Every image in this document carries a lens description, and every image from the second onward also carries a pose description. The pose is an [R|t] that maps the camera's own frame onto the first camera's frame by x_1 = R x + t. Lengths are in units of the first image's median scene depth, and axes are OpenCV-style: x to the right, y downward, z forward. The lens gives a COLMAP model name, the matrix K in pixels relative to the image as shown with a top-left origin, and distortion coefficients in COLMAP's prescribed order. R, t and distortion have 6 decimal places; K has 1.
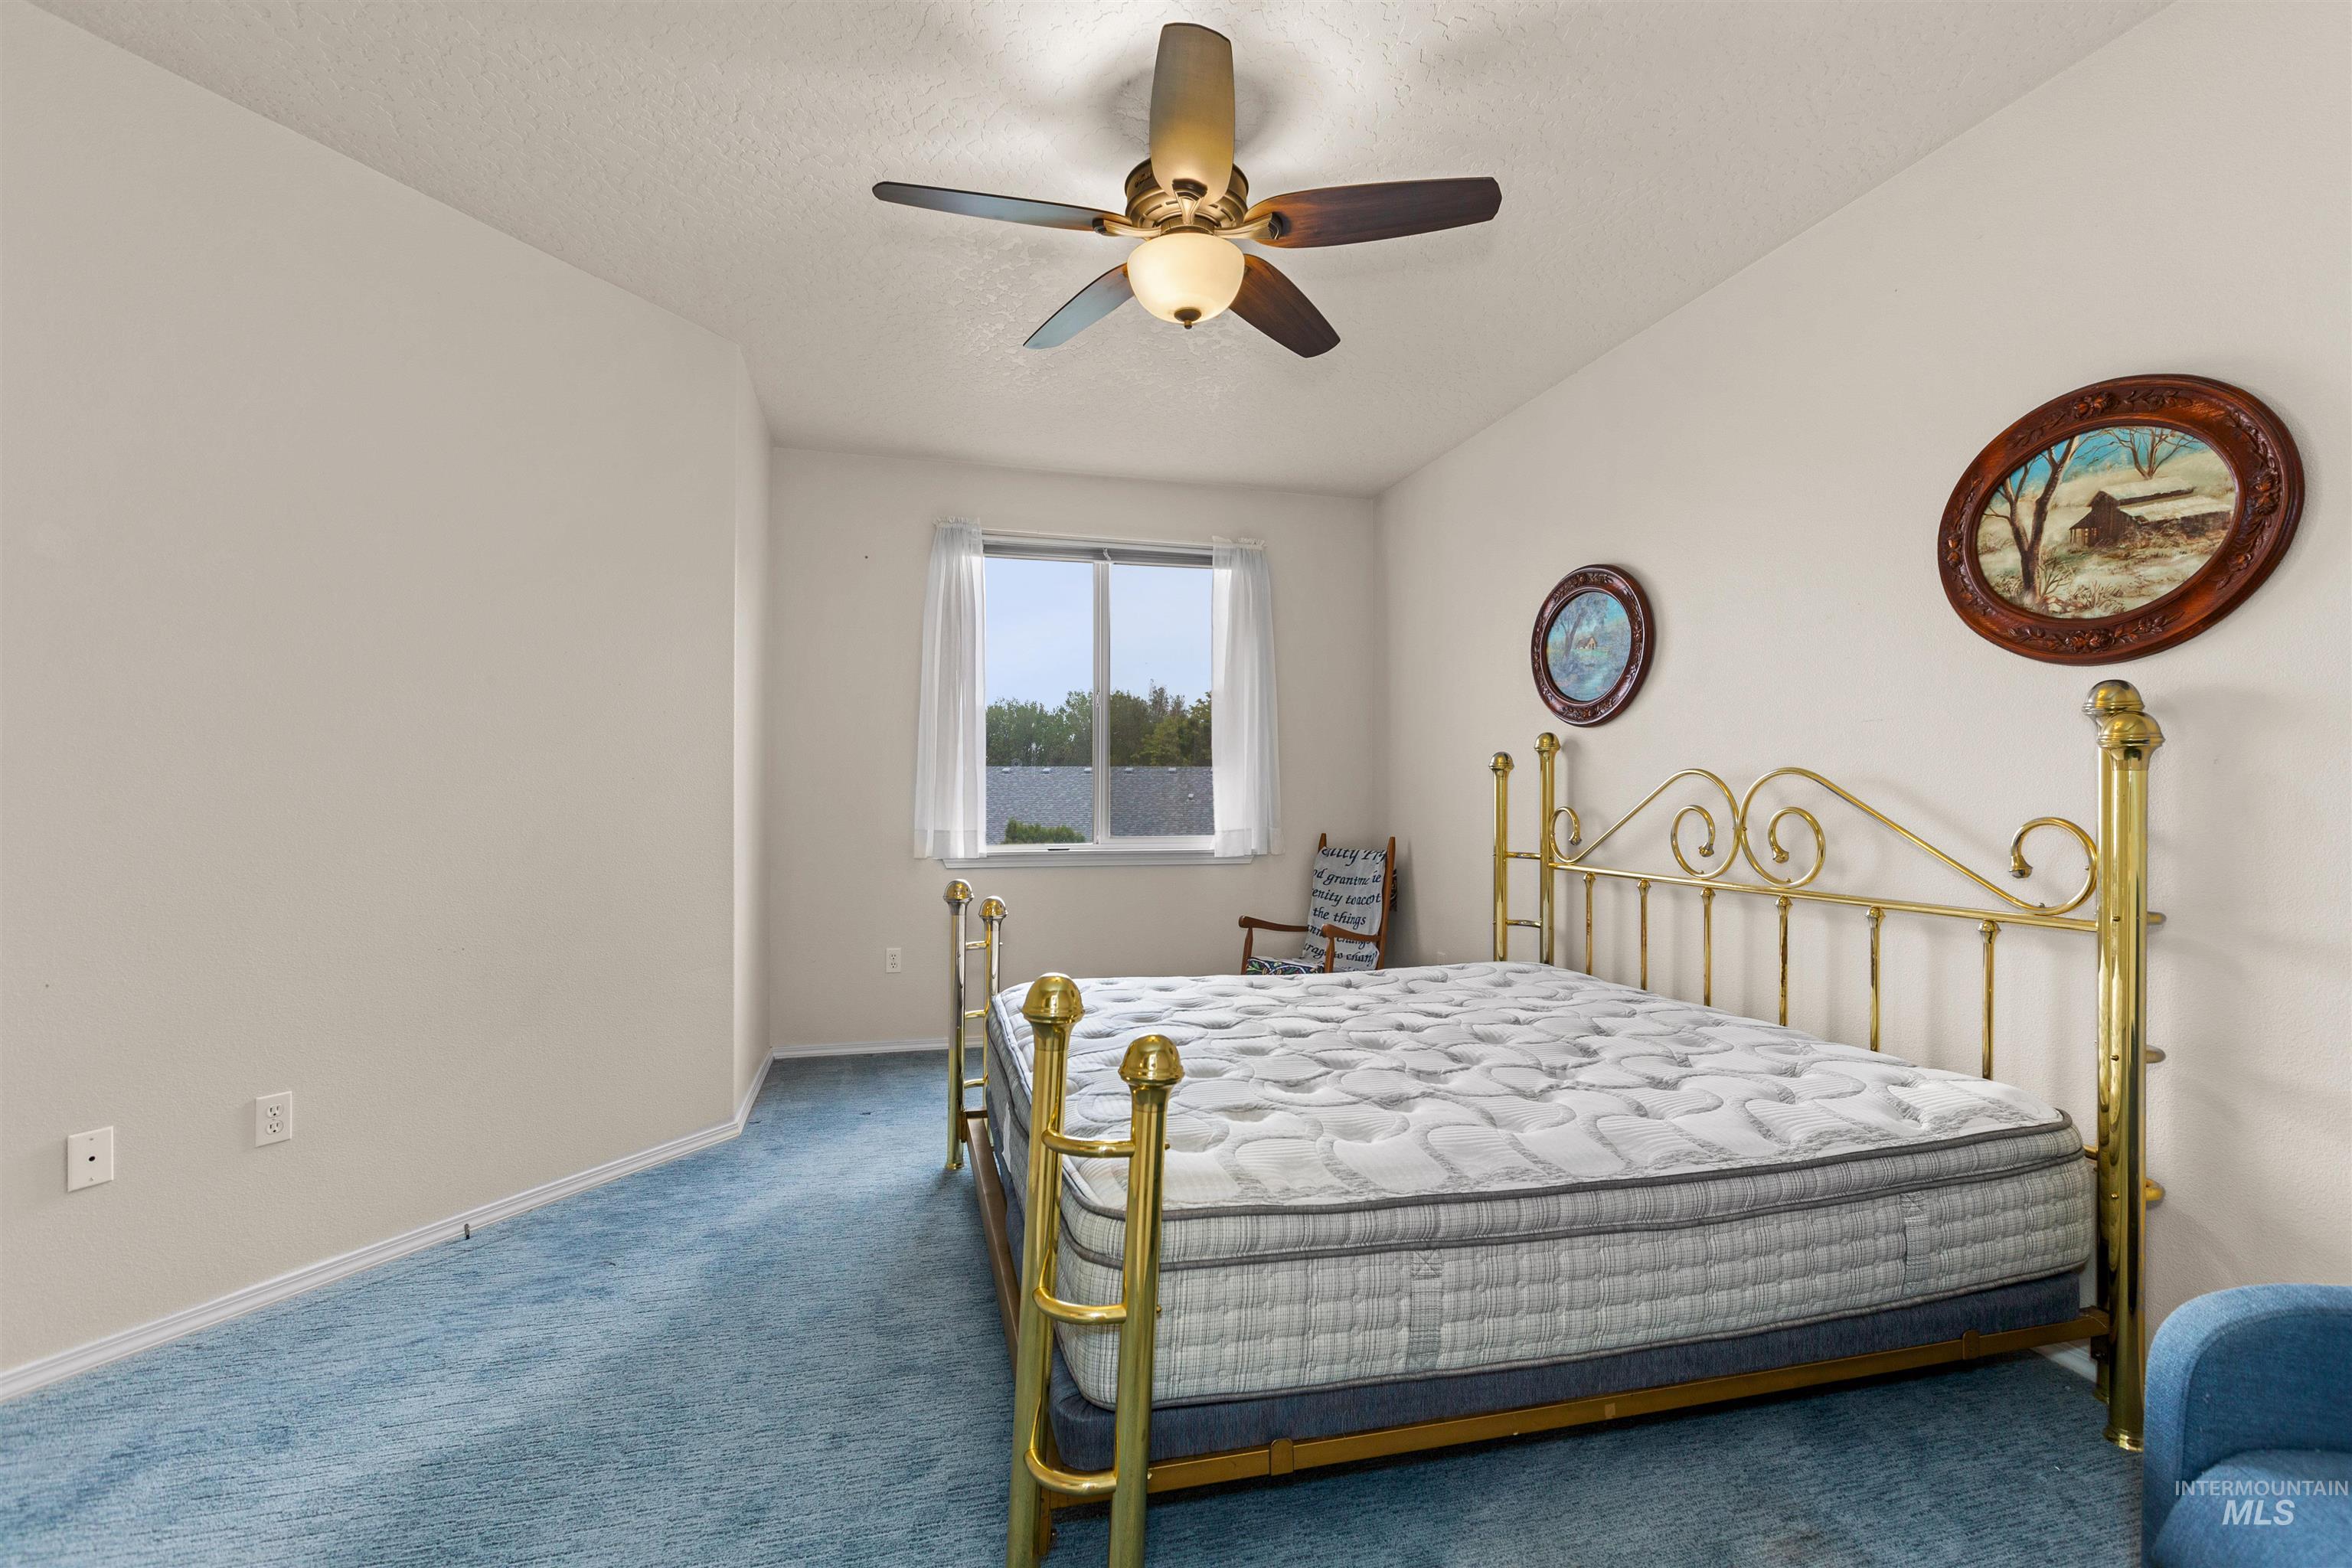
lens RADIAL K [[1086.7, 0, 1173.8], [0, 1086.7, 794.7], [0, 0, 1]] dist [-0.000041, -0.000367]
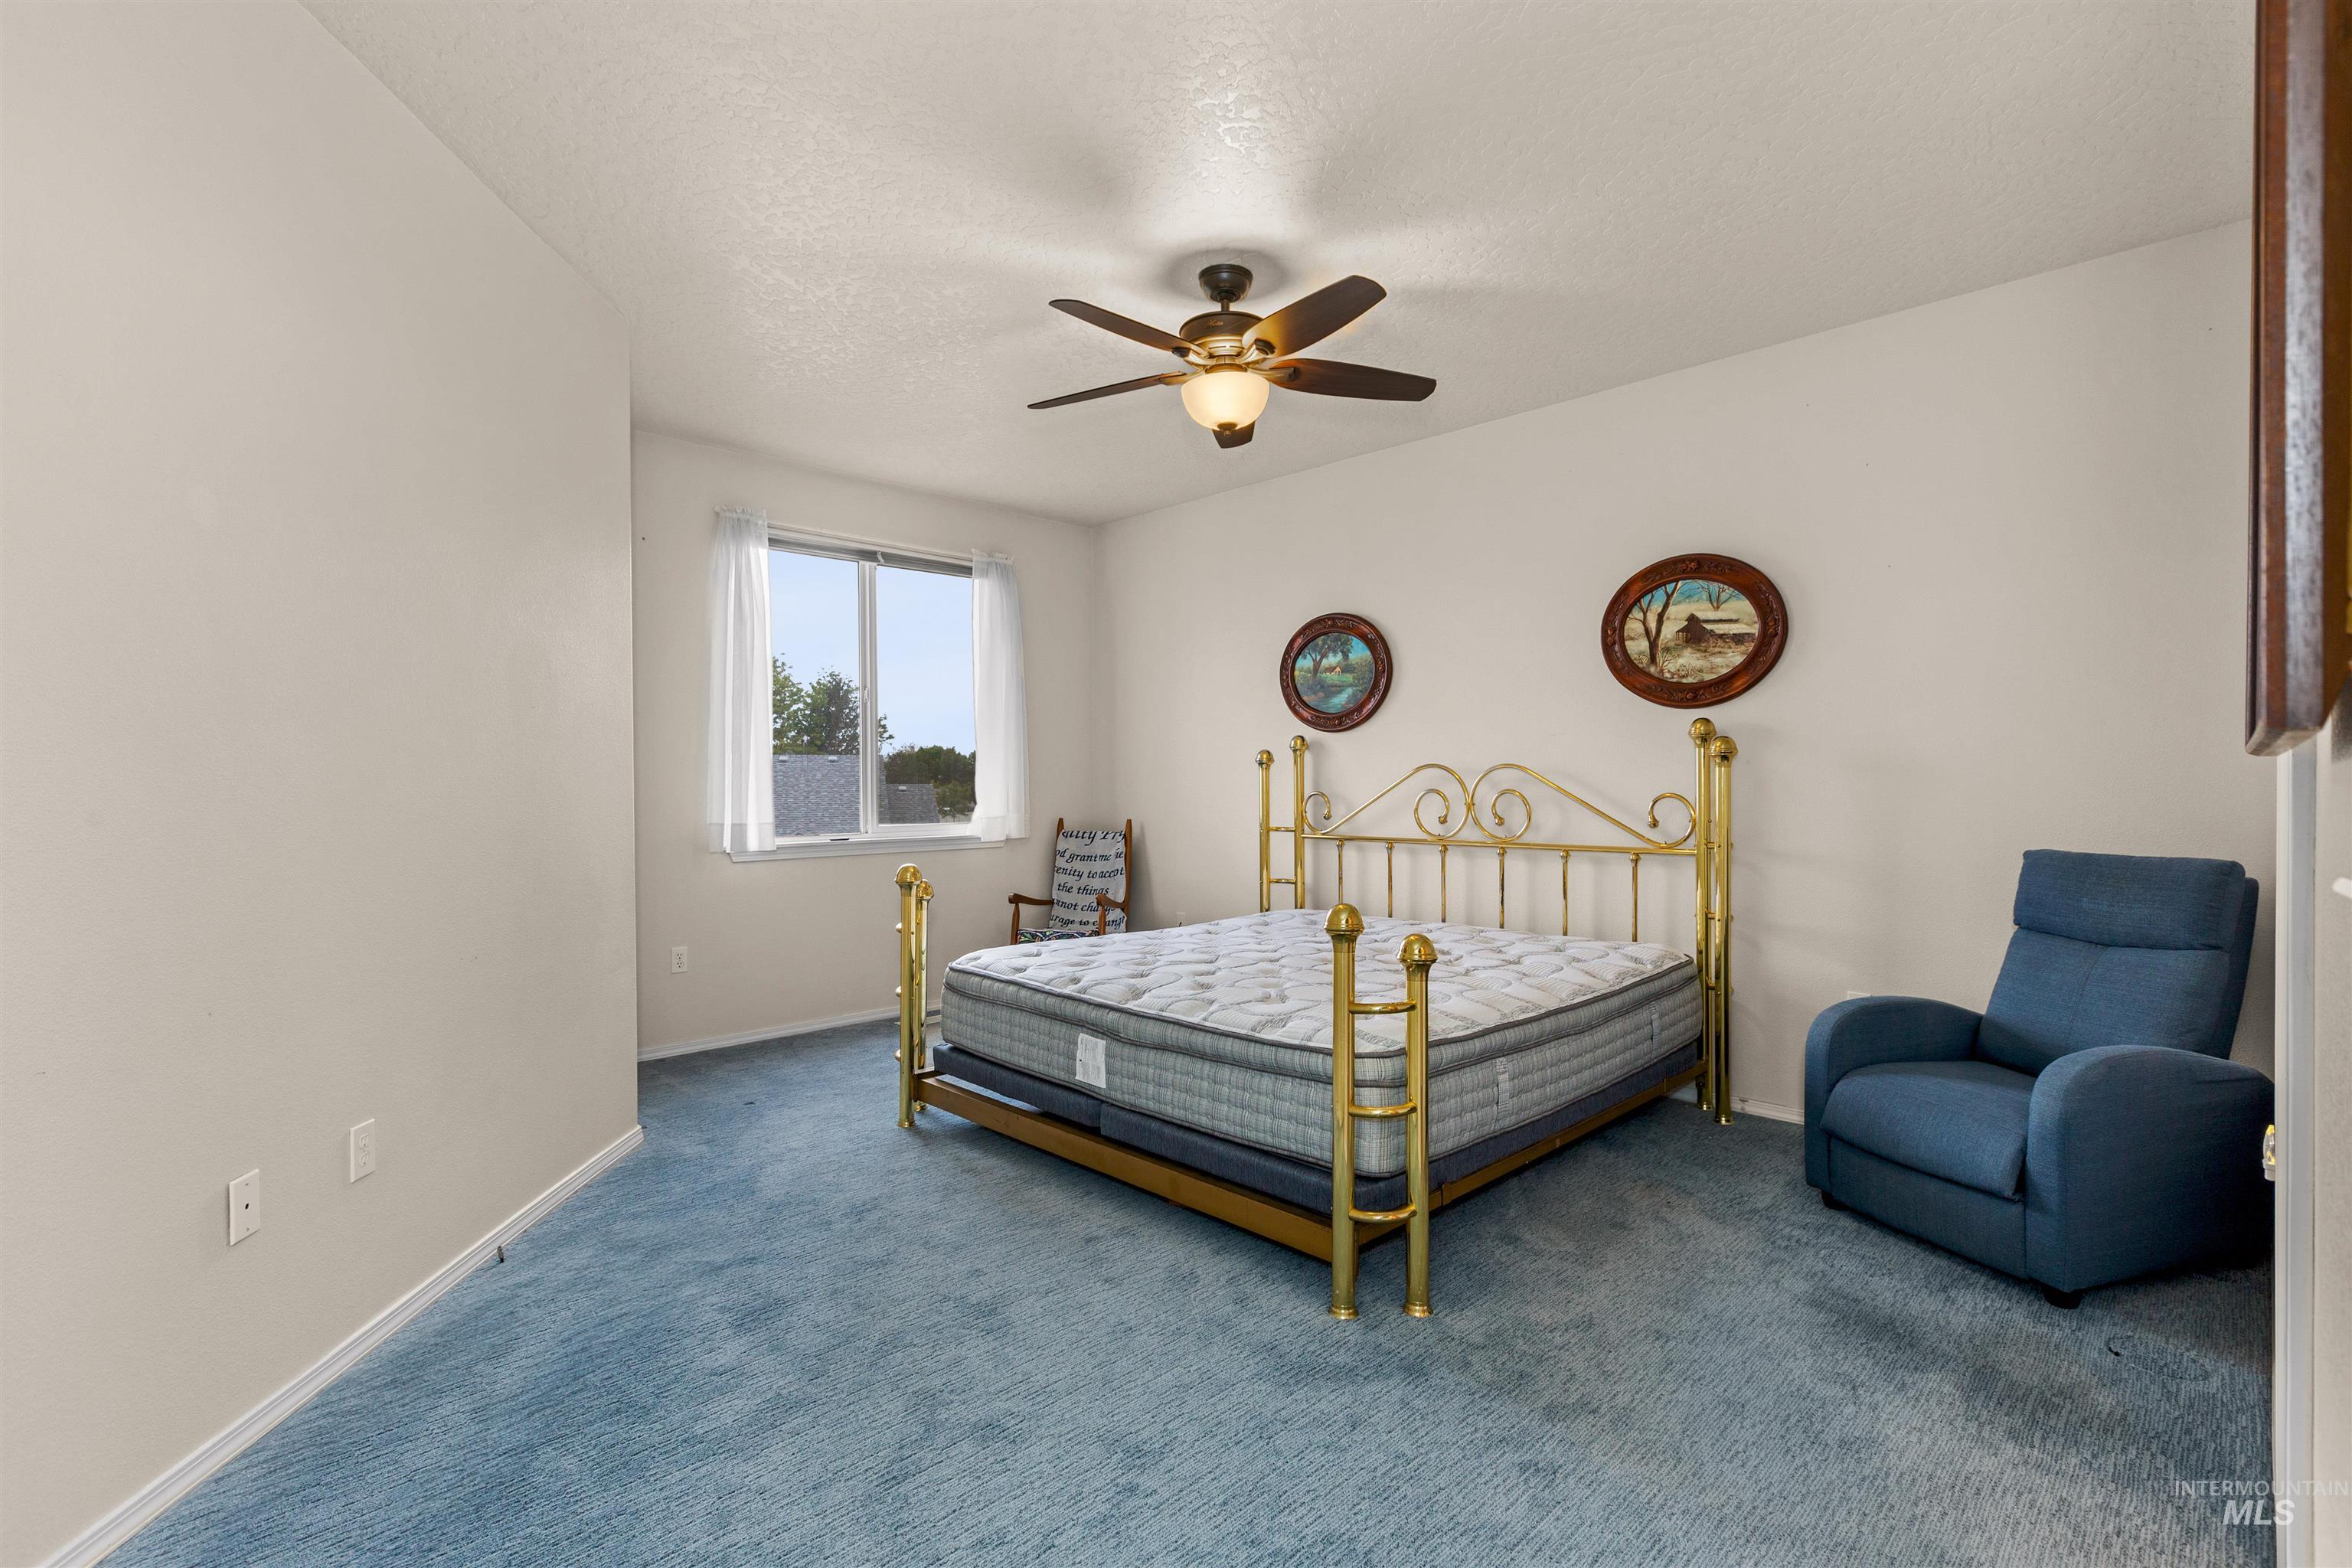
lens RADIAL K [[1100.5, 0, 1197.0], [0, 1100.5, 790.2], [0, 0, 1]] dist [-0.003569, -0.000030]
pose [[0.863641, -0.012040, 0.503963, -0.702133], [0.008502, 0.999920, 0.009319, -0.007004], [-0.504035, -0.003763, 0.863675, -0.152521]]
